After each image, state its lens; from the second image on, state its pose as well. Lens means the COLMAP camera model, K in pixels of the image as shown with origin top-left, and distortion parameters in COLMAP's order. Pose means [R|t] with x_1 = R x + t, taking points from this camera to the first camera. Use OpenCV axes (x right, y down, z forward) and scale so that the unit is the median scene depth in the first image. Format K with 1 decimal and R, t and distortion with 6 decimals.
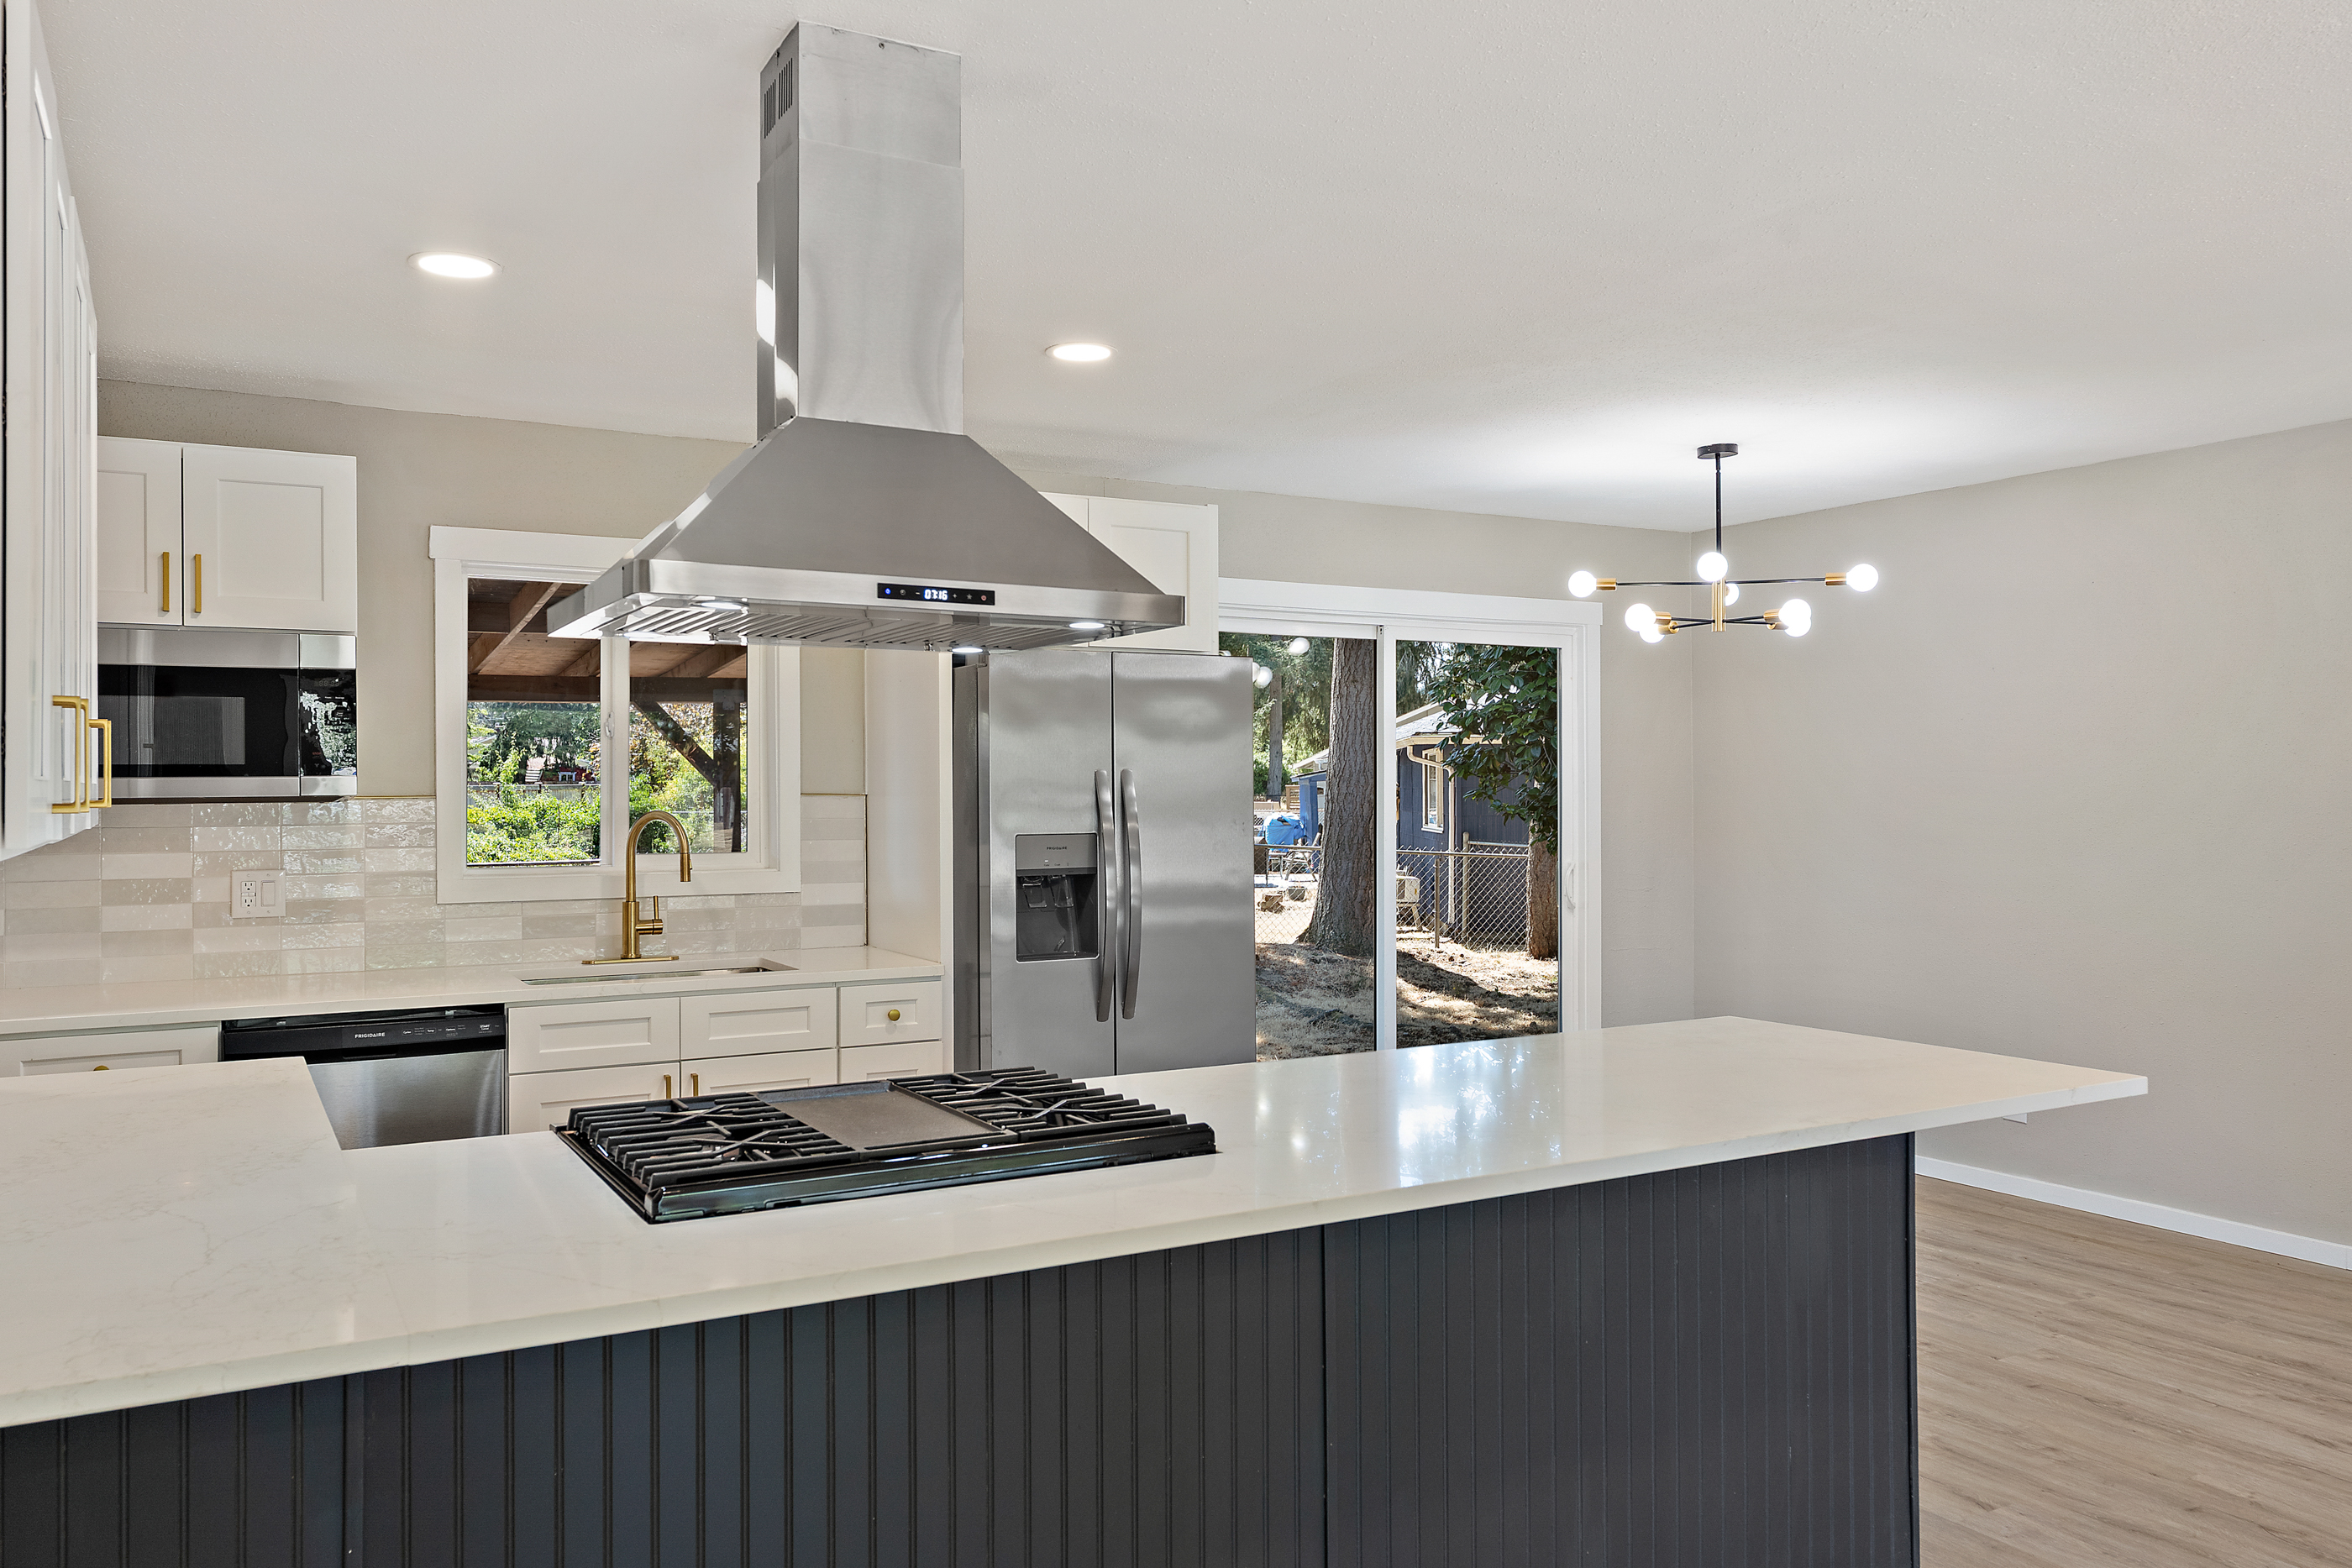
lens RADIAL K [[1707.9, 0, 1174.9], [0, 1707.9, 793.7], [0, 0, 1]] dist [-0.009497, -0.002324]
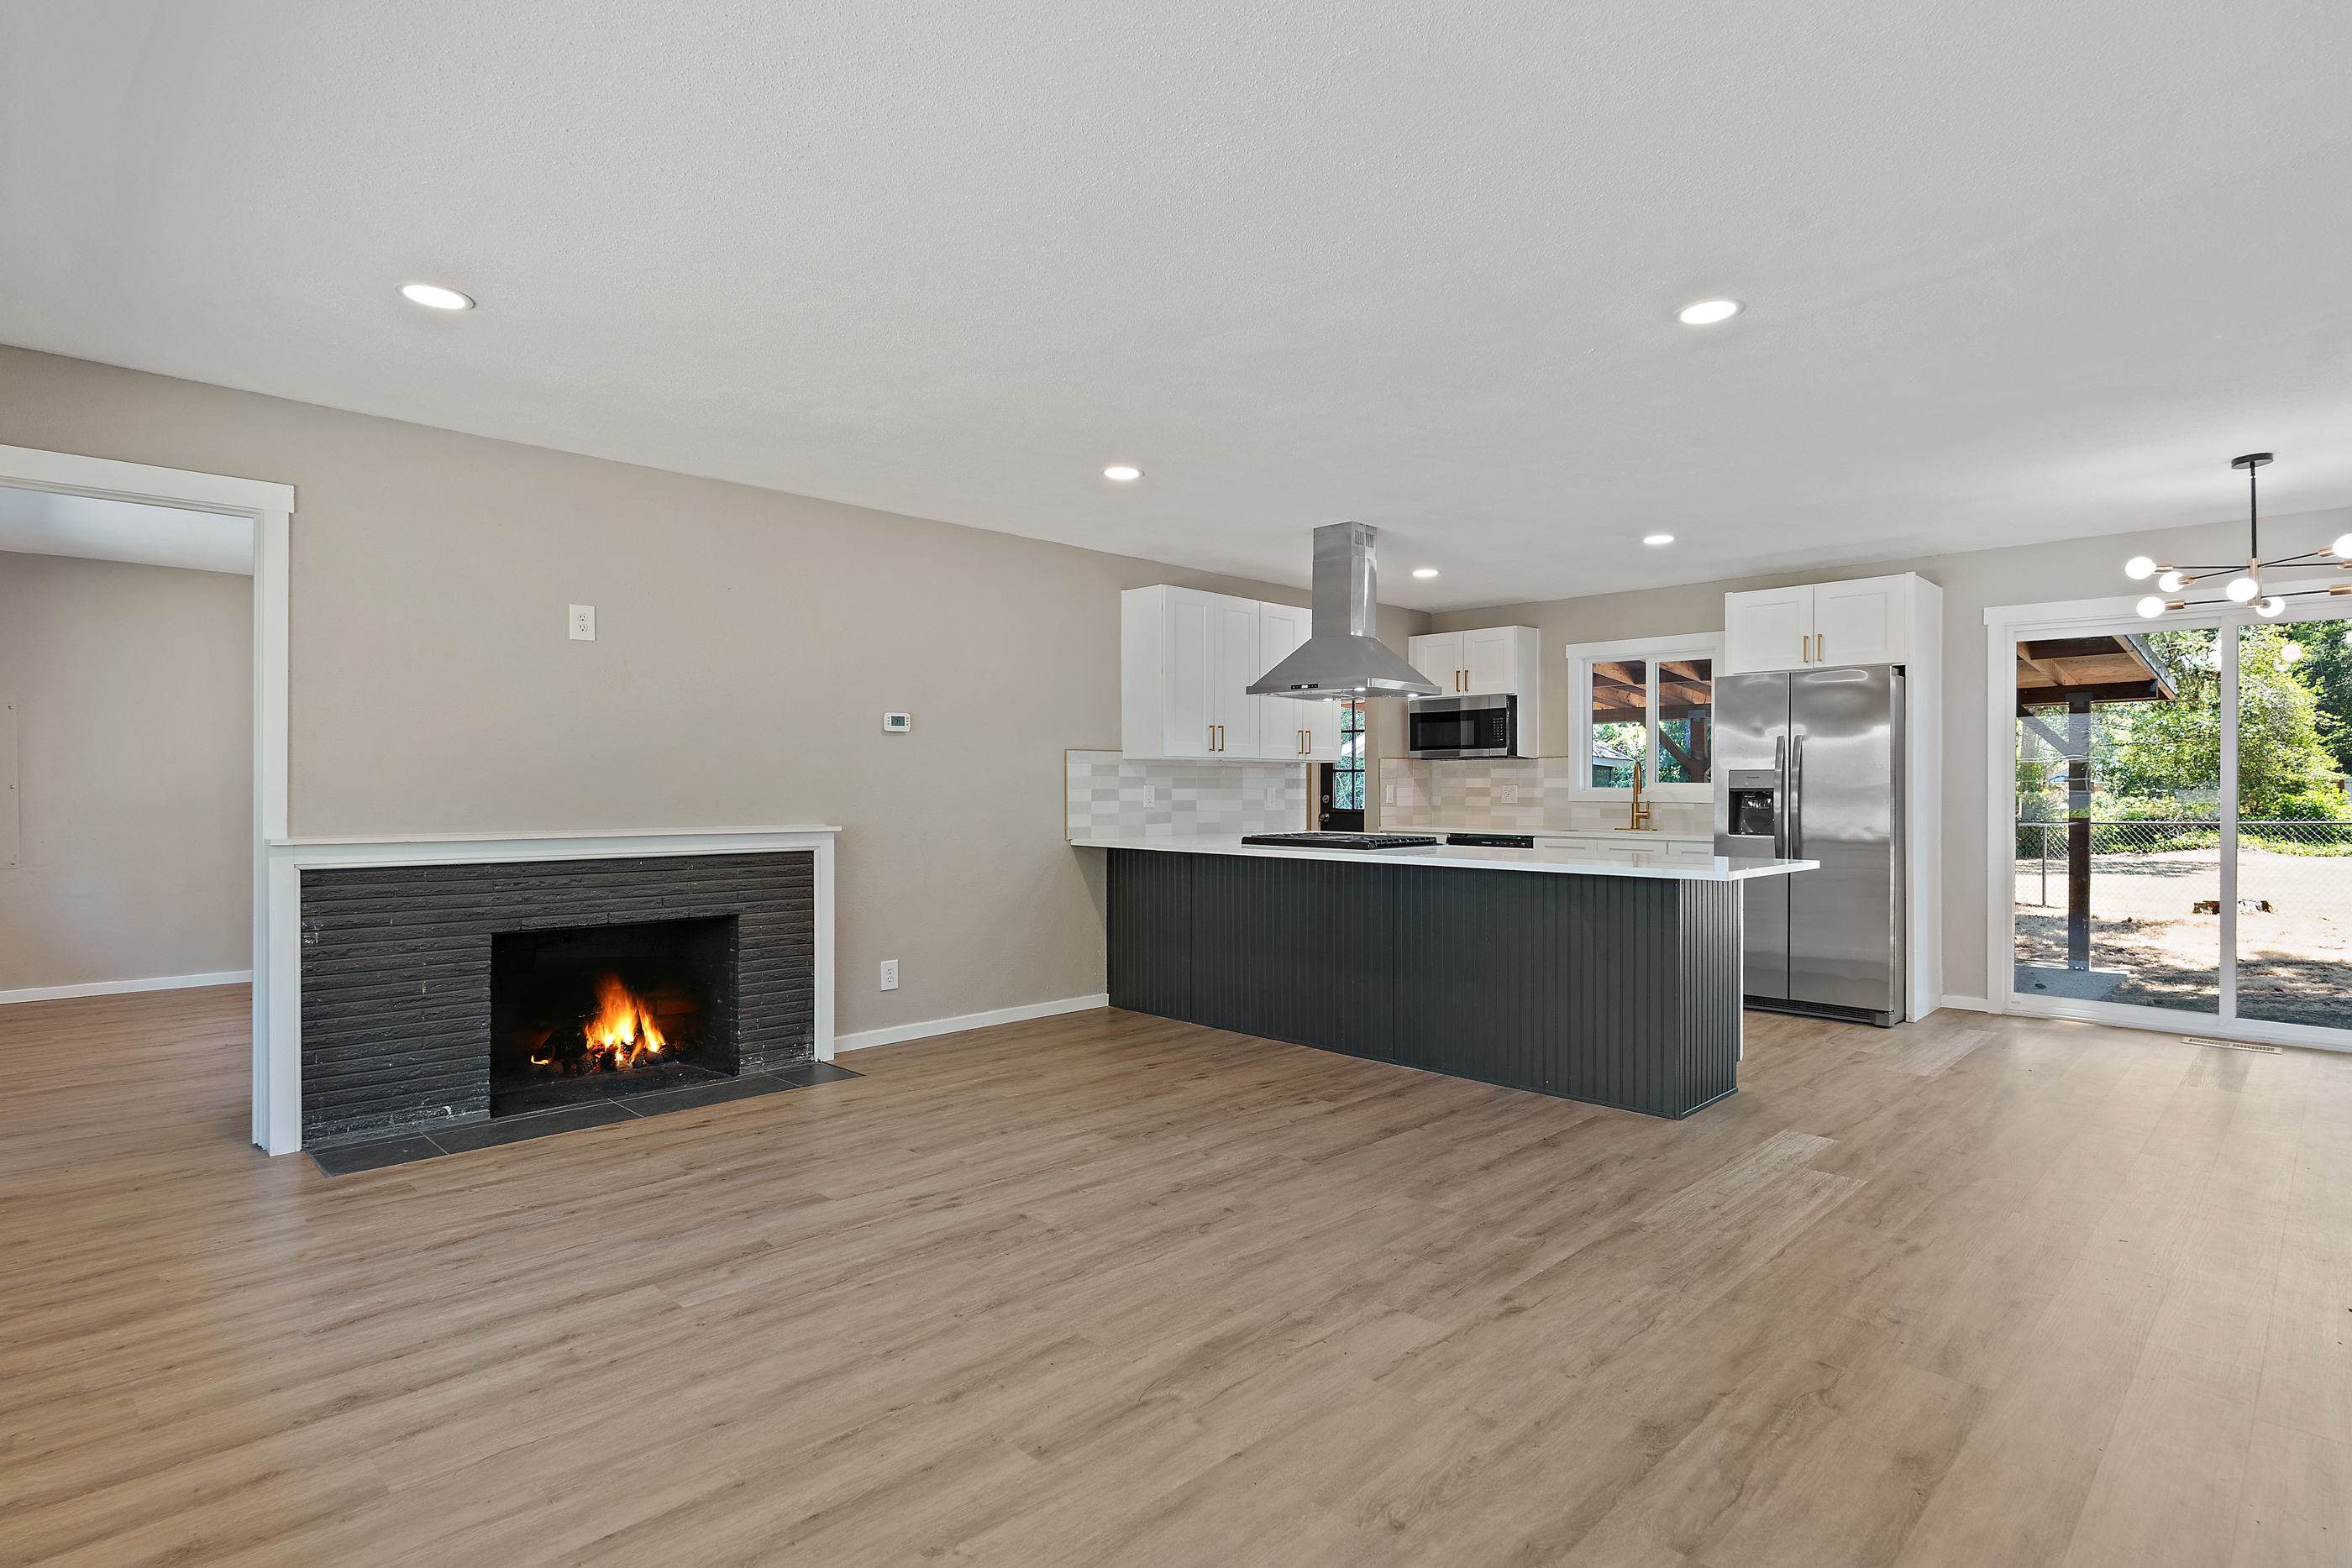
lens RADIAL K [[1203.0, 0, 1175.9], [0, 1203.0, 787.0], [0, 0, 1]] dist [-0.002749, -0.000154]
pose [[0.258573, 0.005990, -0.965973, 1.140094], [-0.006870, 0.999967, 0.004362, 0.043637], [0.965967, 0.005509, 0.258605, 0.022022]]
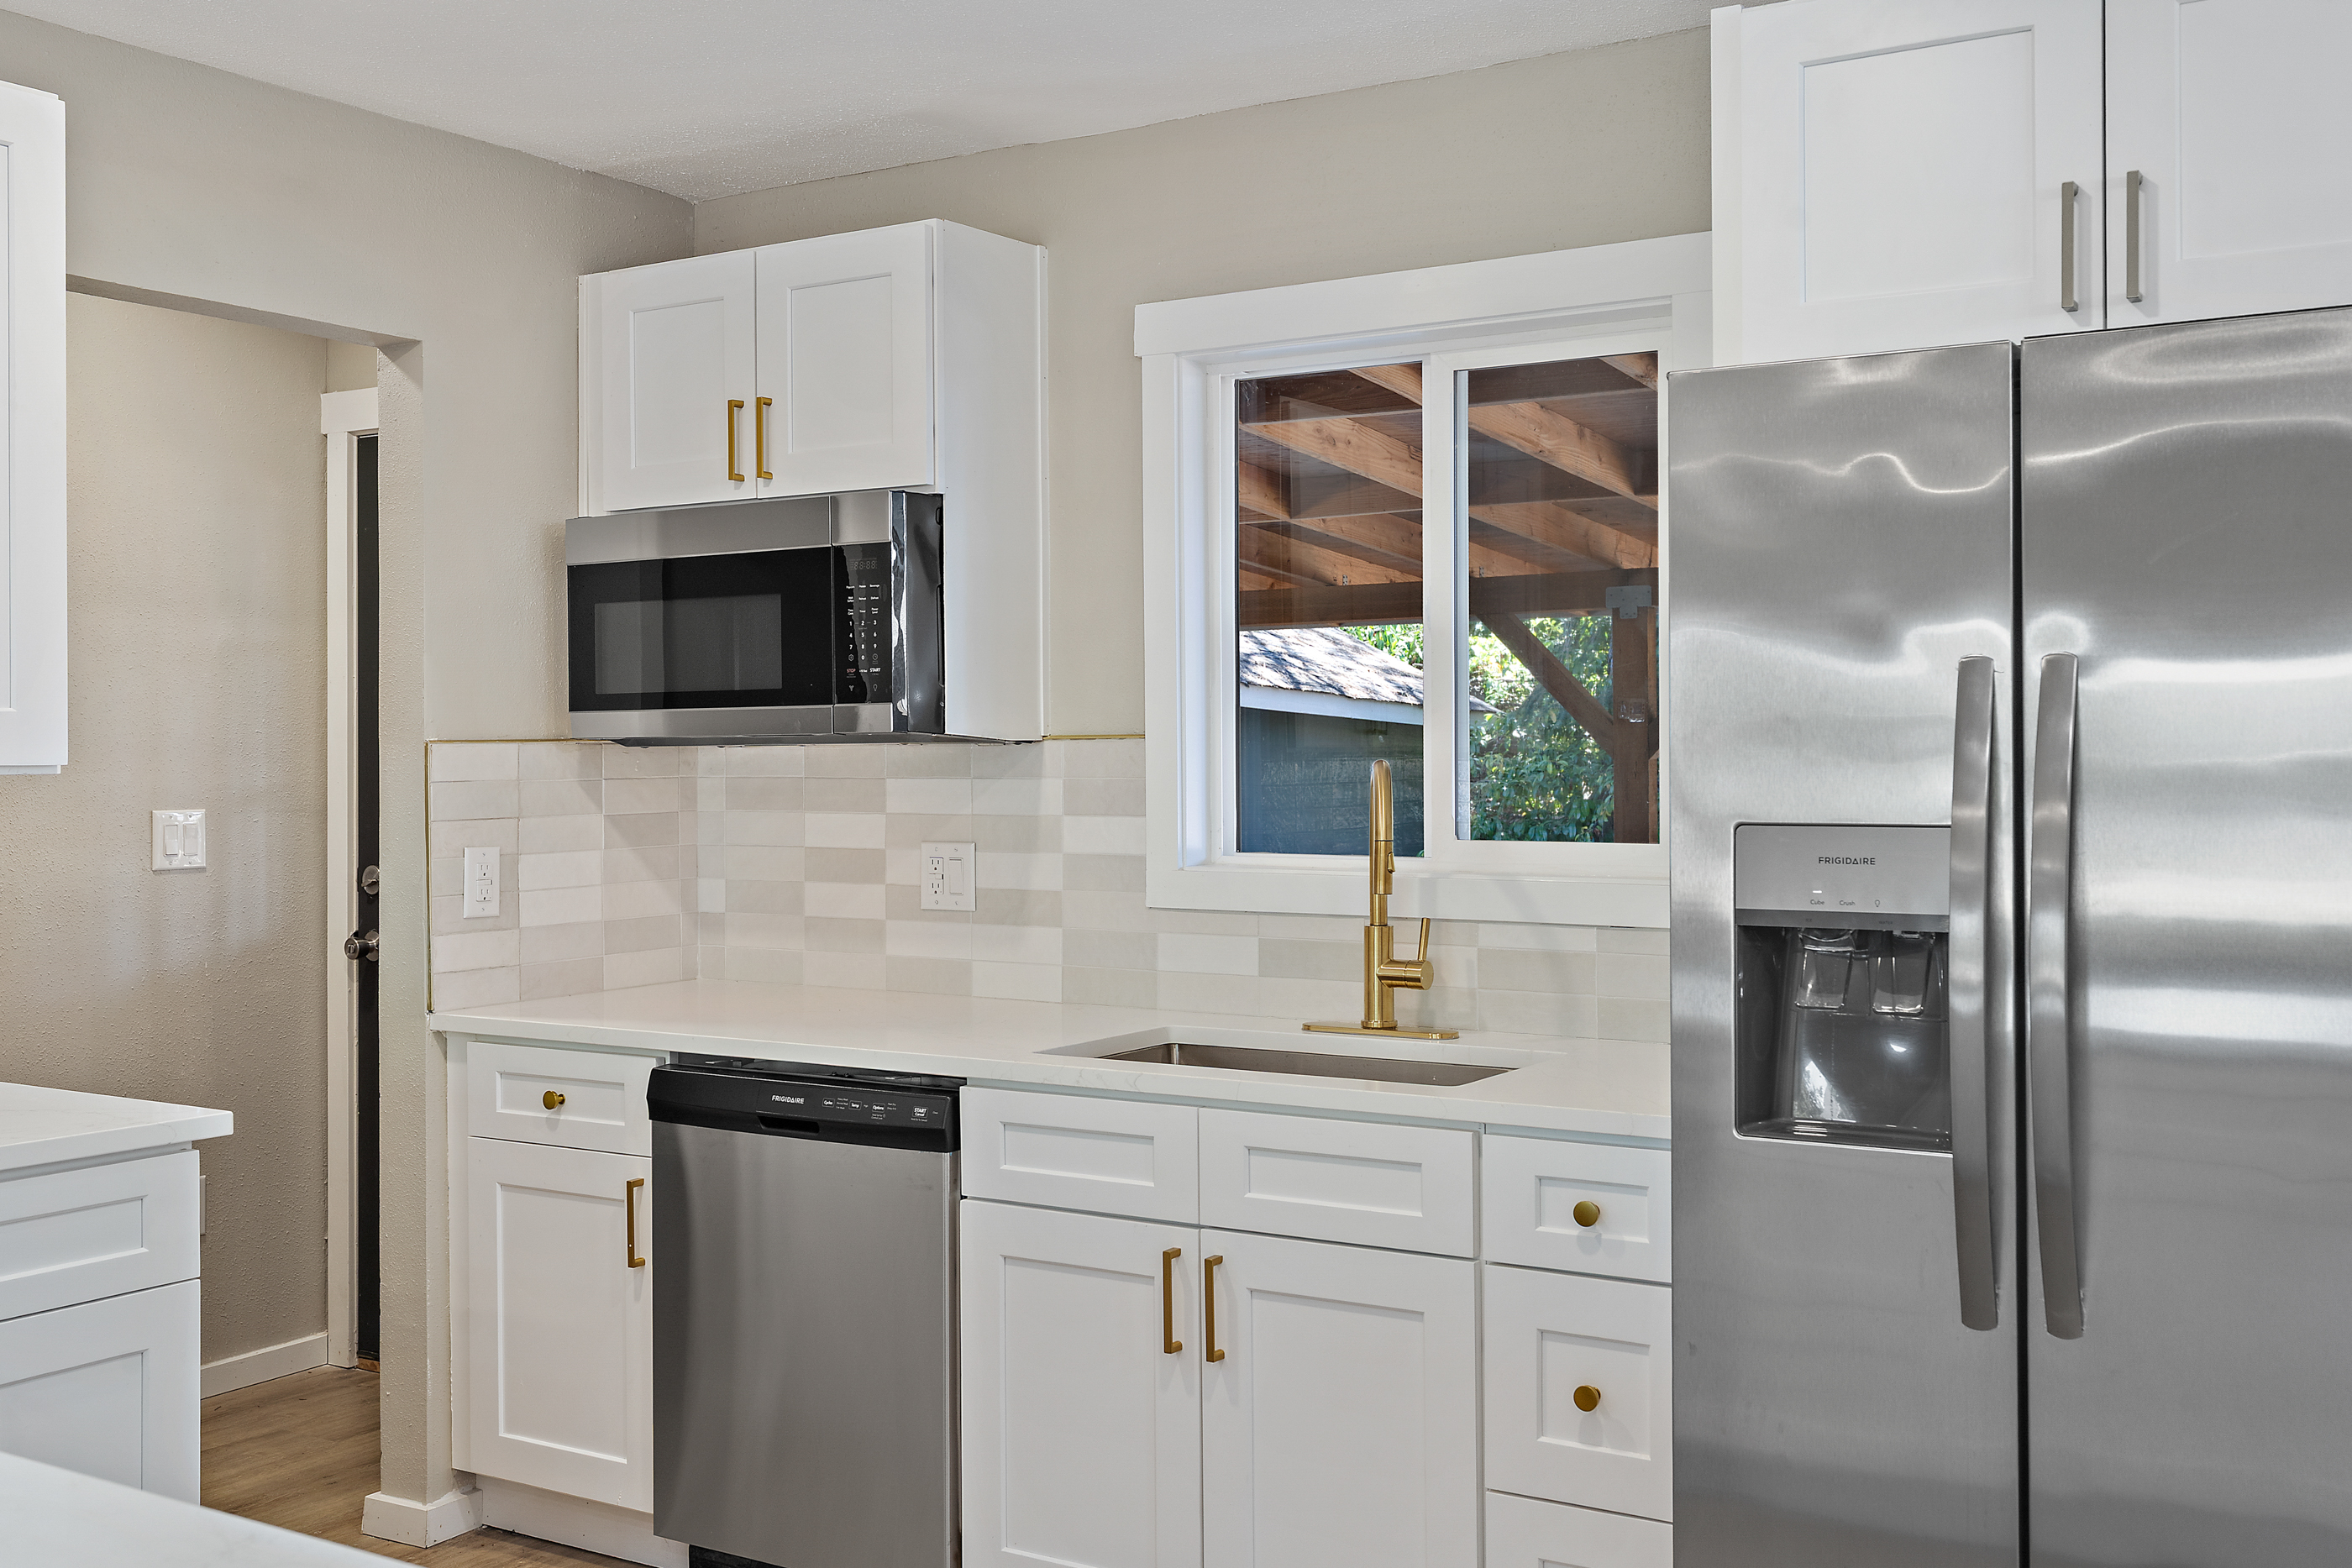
lens RADIAL K [[2364.2, 0, 1186.2], [0, 2364.2, 732.4], [0, 0, 1]] dist [0.002945, 0.000000]
pose [[0.460192, -0.005294, -0.887804, 0.366322], [-0.001288, 0.999977, -0.006631, 0.006592], [0.887819, 0.004195, 0.460174, 0.652964]]
